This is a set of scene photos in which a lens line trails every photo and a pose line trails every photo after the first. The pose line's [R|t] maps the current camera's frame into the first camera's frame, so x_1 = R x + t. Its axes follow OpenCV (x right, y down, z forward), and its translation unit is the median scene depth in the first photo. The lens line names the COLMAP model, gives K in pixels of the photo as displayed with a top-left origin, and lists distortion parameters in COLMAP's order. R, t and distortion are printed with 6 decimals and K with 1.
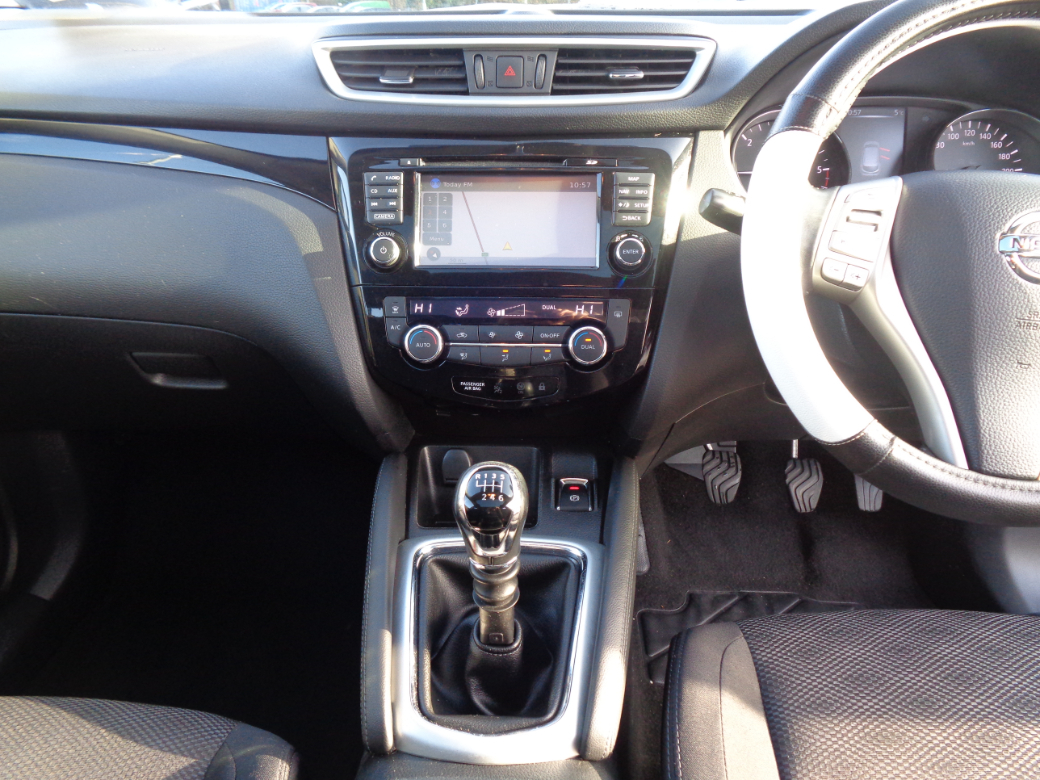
lens RADIAL K [[766.0, 0, 519.1], [0, 766.0, 387.0], [0, 0, 1]] dist [-0.005290, -0.002783]
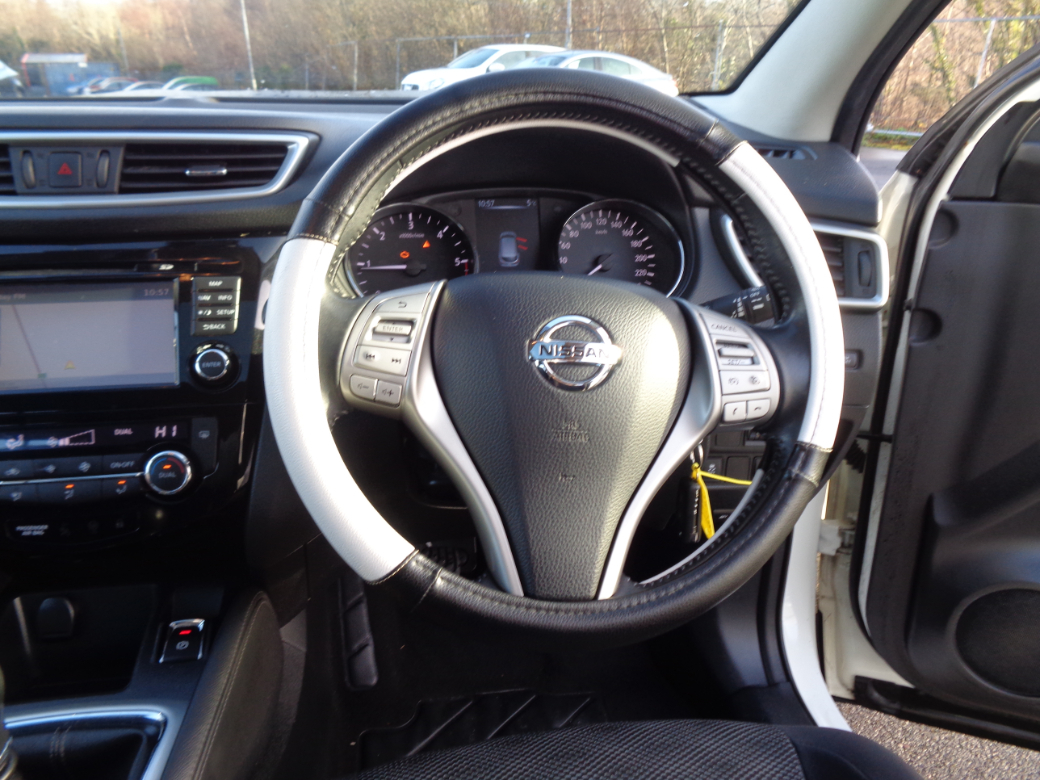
lens RADIAL K [[766.0, 0, 521.7], [0, 766.0, 391.9], [0, 0, 1]] dist [-0.005290, -0.002783]
pose [[0.980537, -0.061131, 0.186573, 0.325138], [0.075747, 0.994507, -0.072238, -0.051814], [-0.181132, 0.084964, 0.979782, 0.059536]]
